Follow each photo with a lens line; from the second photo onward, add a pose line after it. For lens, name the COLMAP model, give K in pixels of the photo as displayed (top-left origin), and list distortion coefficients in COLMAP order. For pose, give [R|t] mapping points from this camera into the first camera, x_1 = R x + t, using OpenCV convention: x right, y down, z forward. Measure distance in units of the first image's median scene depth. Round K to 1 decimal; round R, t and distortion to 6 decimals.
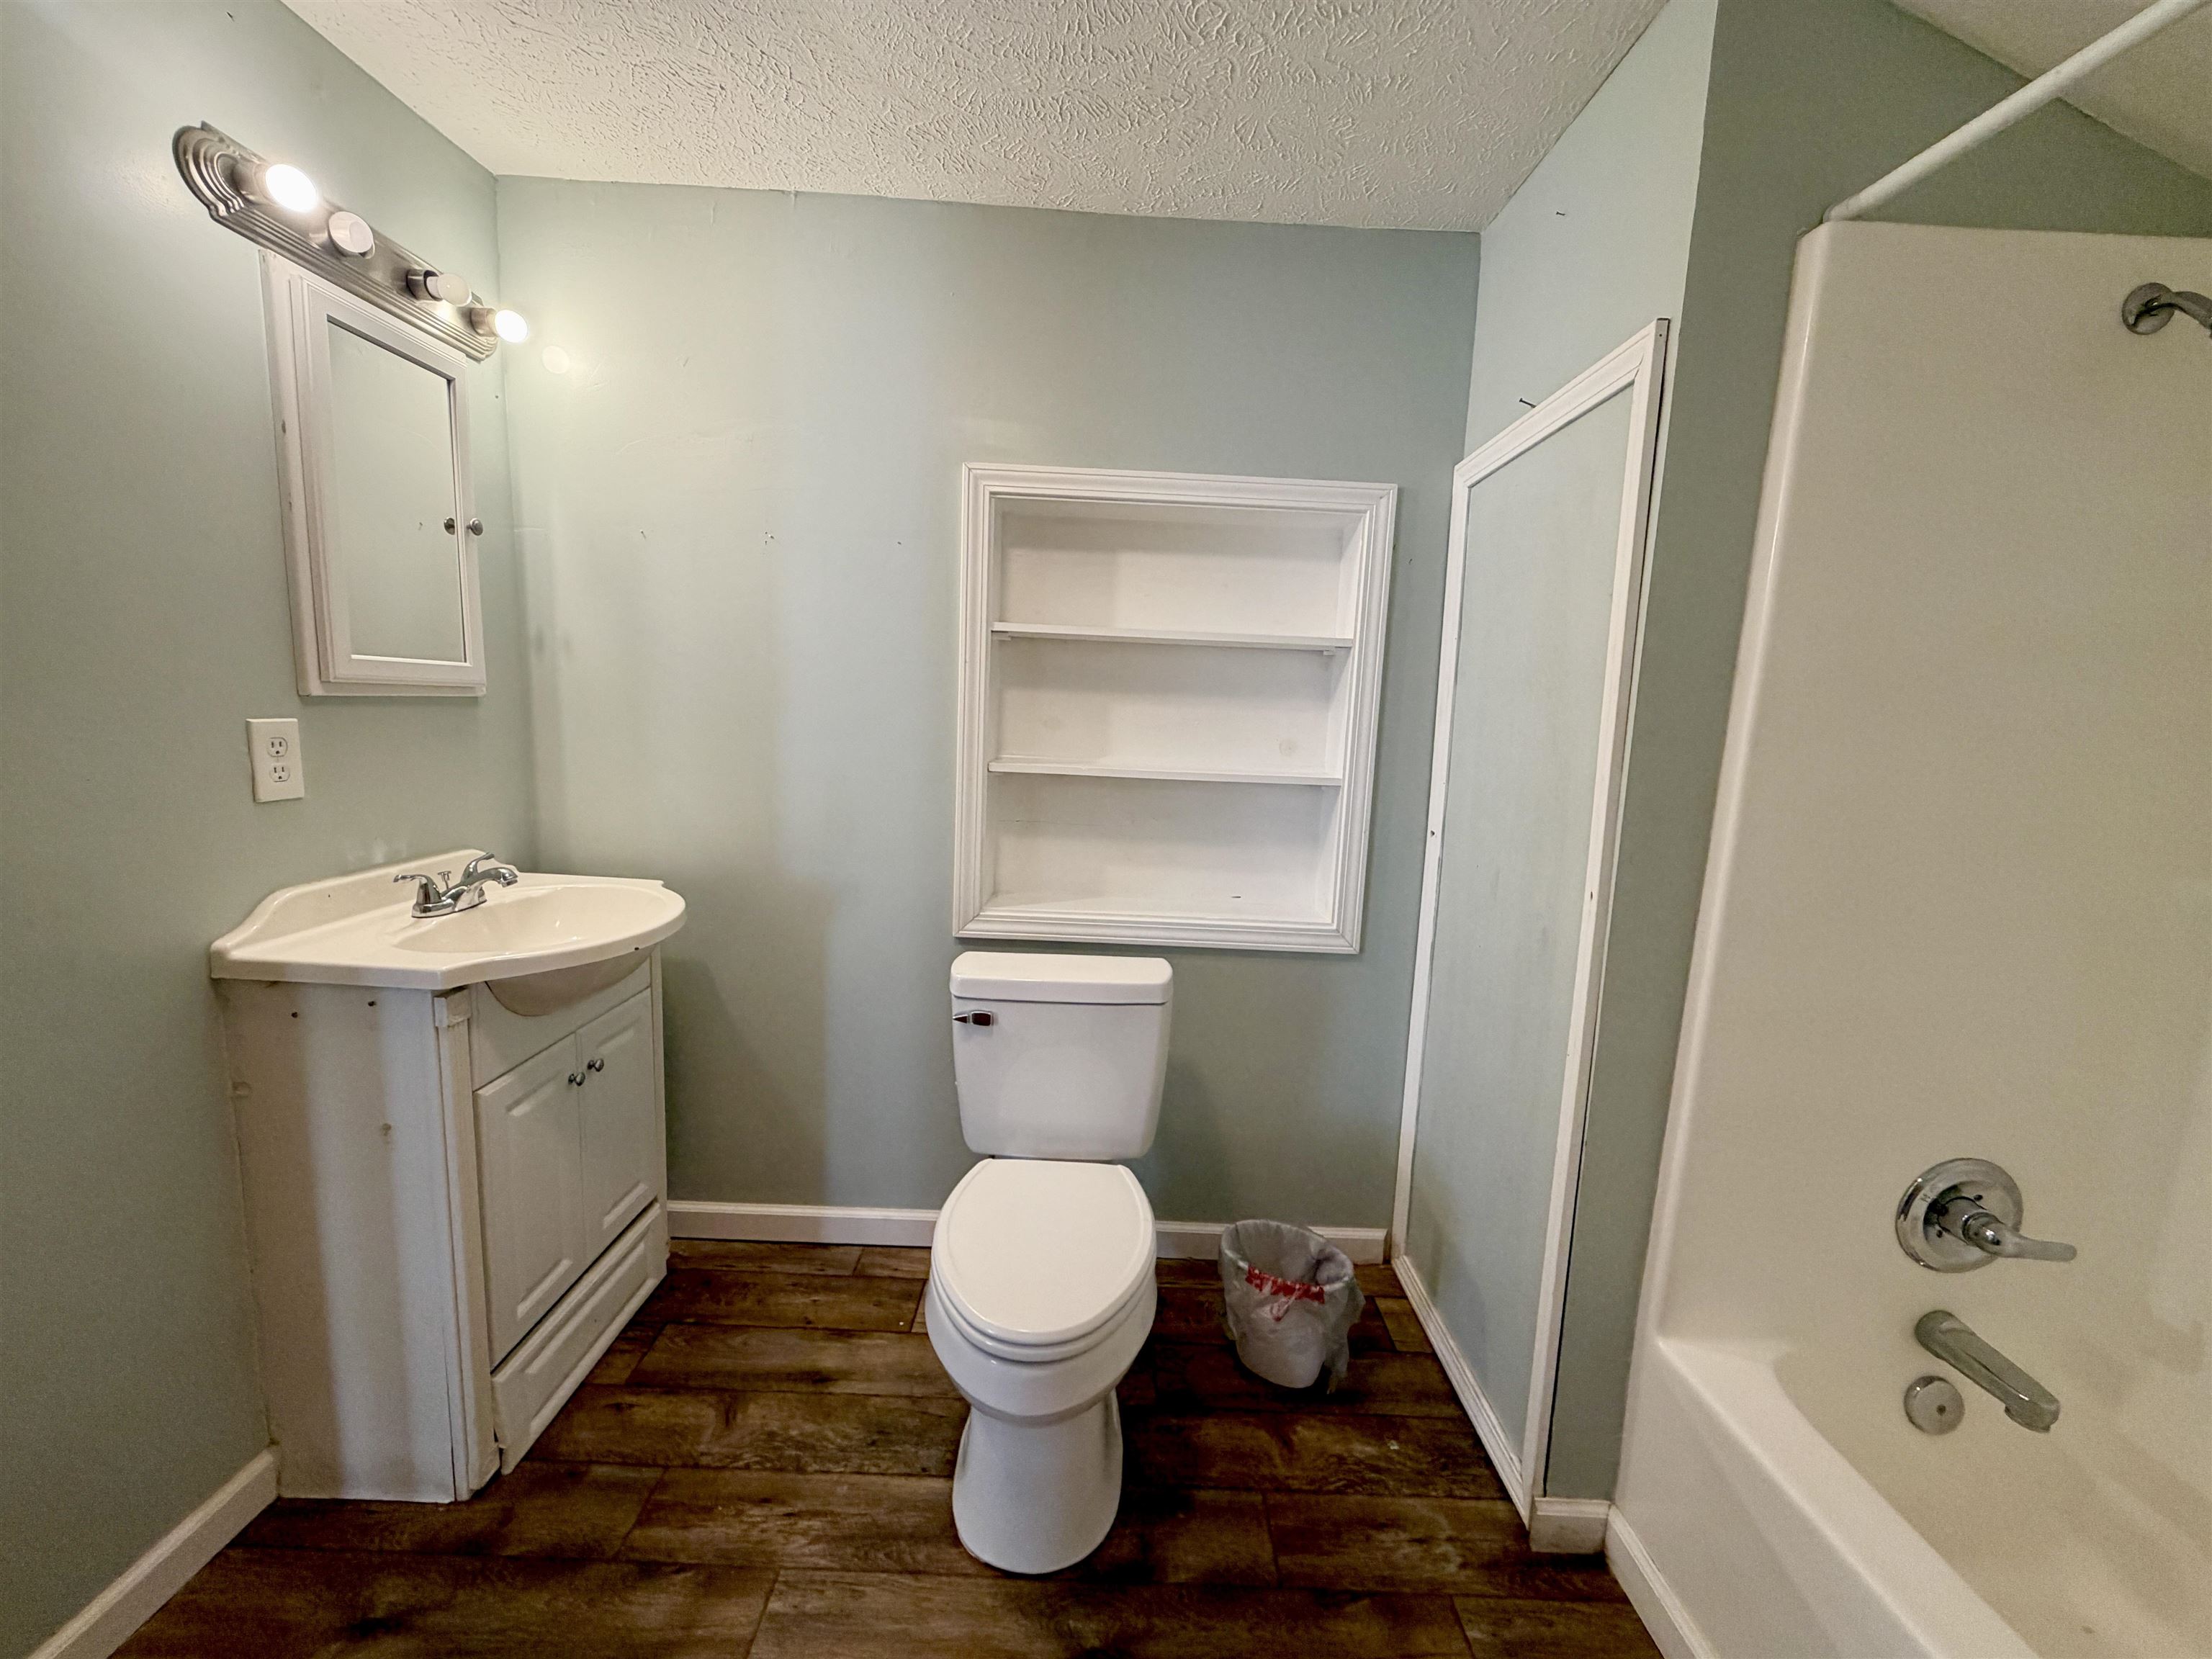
lens RADIAL K [[882.5, 0, 1100.3], [0, 882.5, 825.2], [0, 0, 1]] dist [-0.000962, 0.000386]
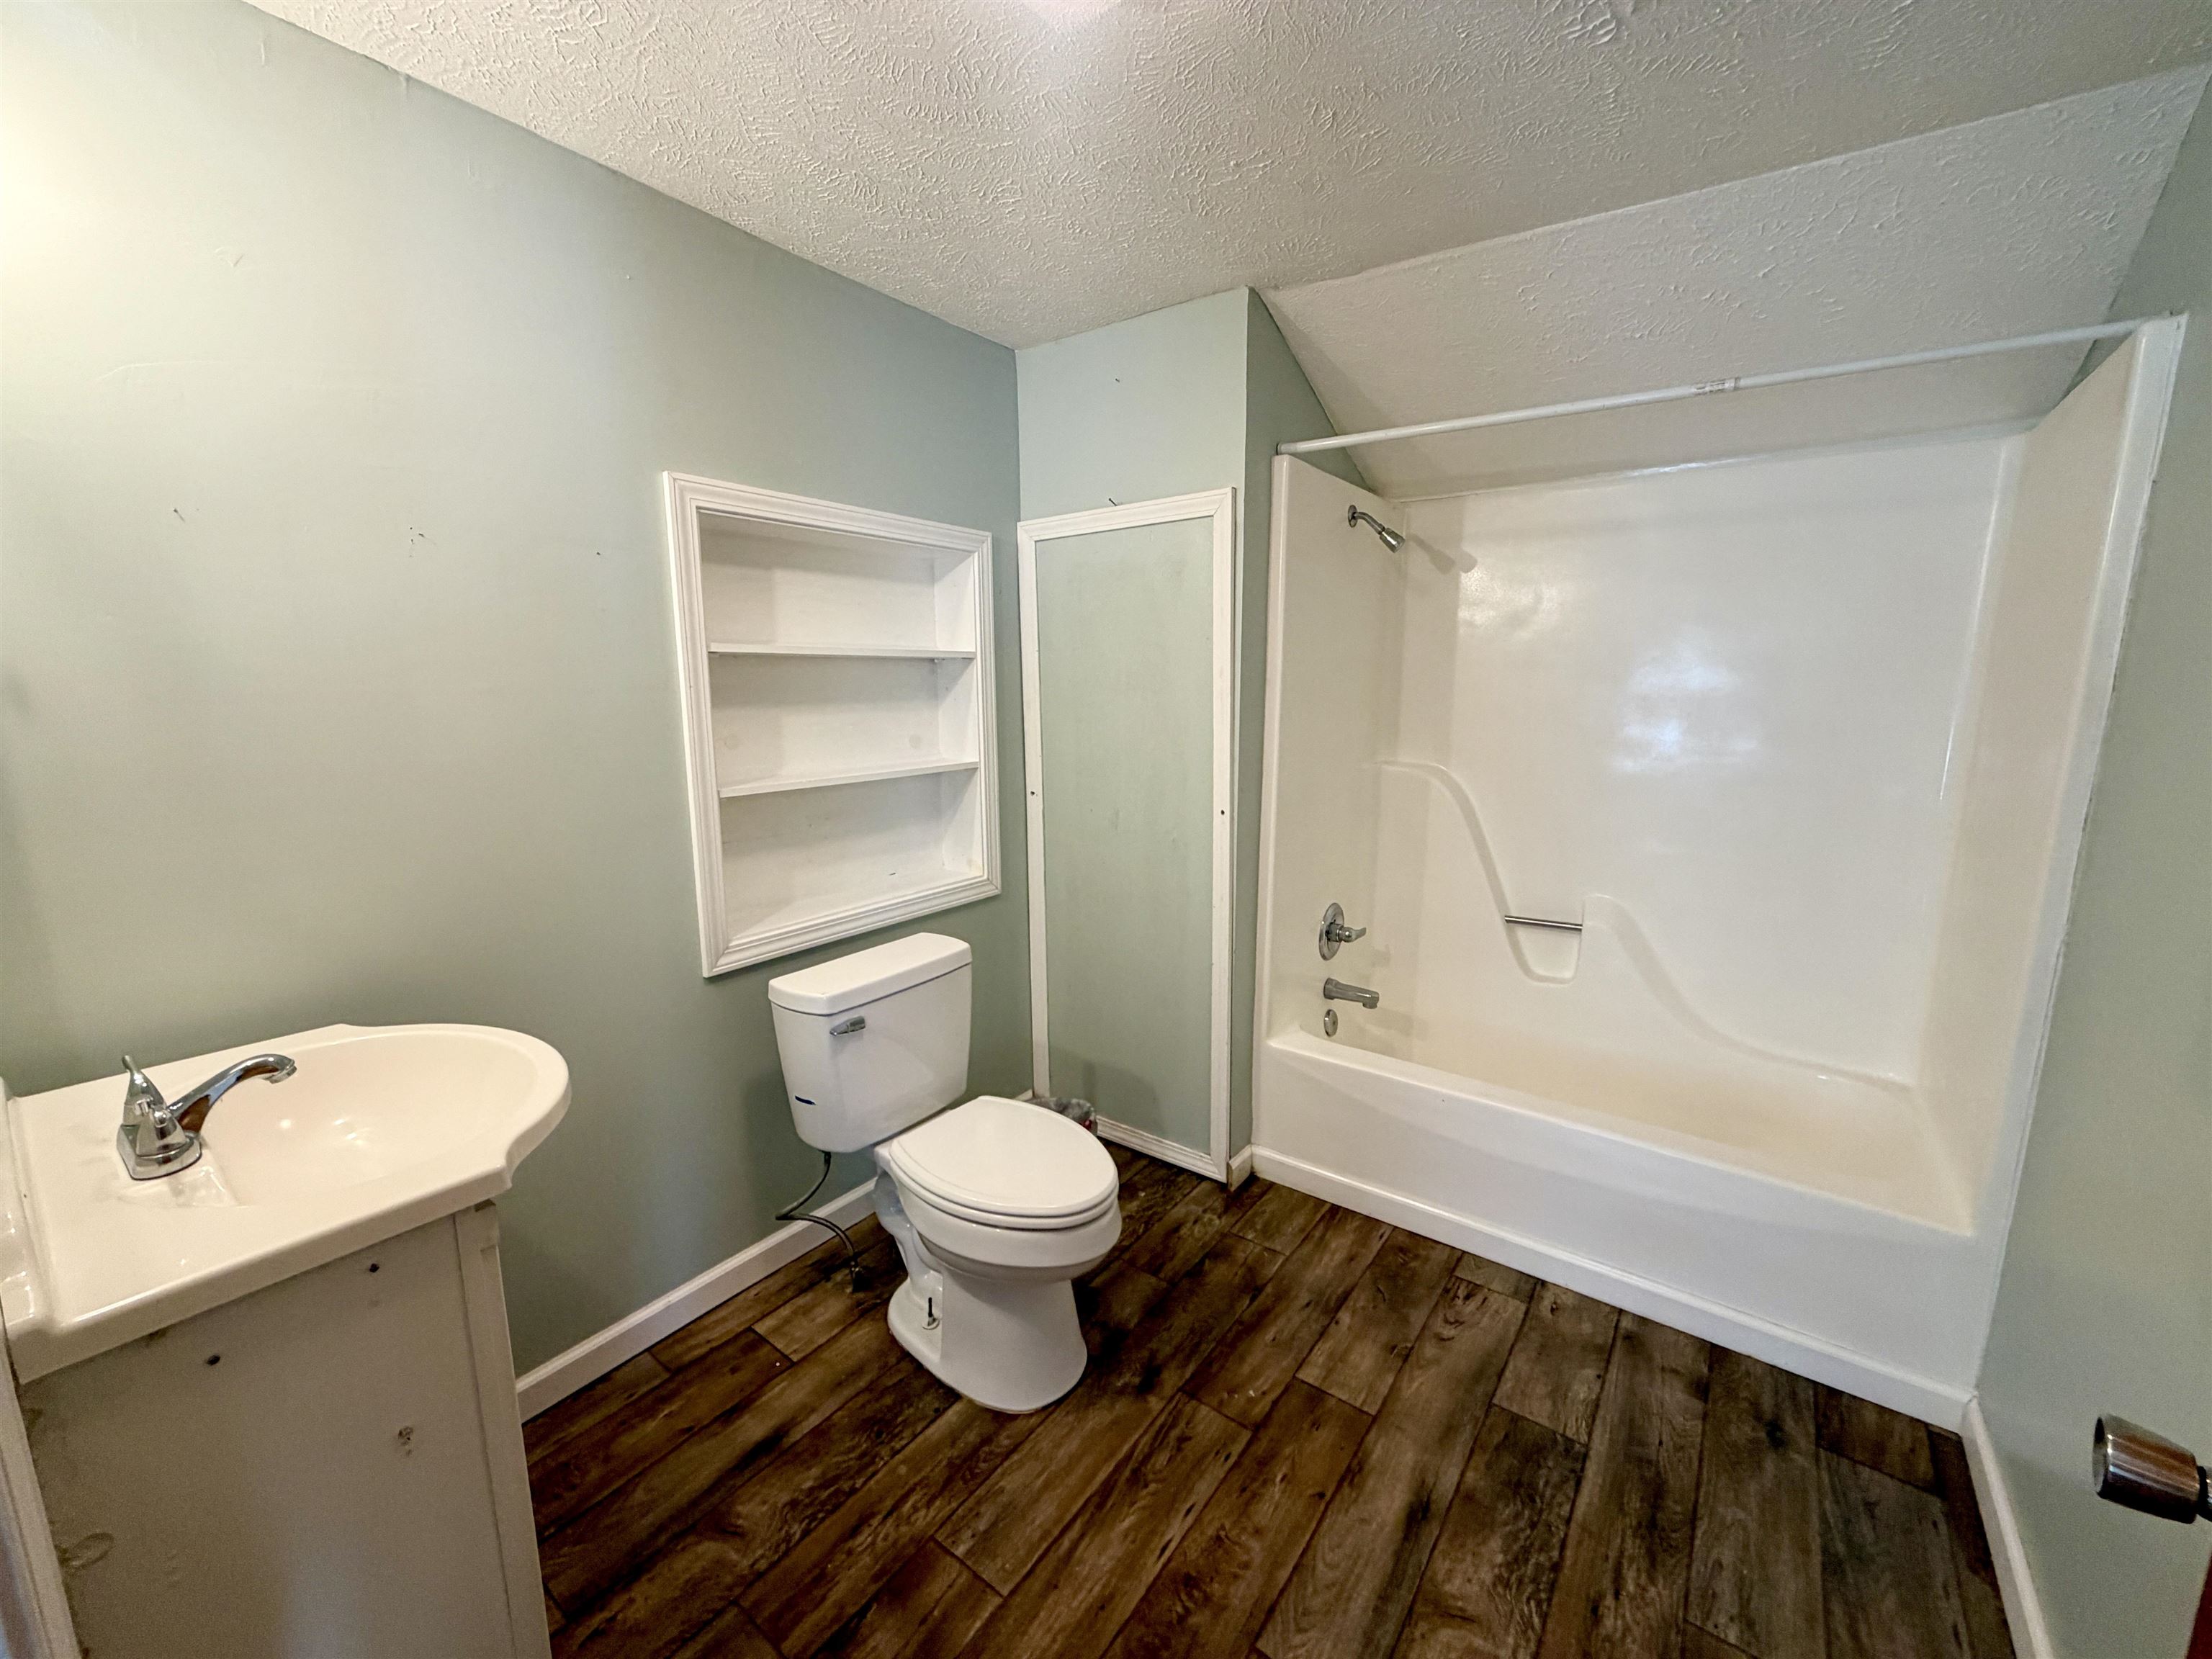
lens RADIAL K [[882.5, 0, 1100.3], [0, 882.5, 825.2], [0, 0, 1]] dist [-0.000962, 0.000386]
pose [[0.594622, -0.177212, 0.784233, -0.783058], [0.135836, 0.983528, 0.119252, -0.111051], [-0.792448, 0.035617, 0.608899, 0.108423]]
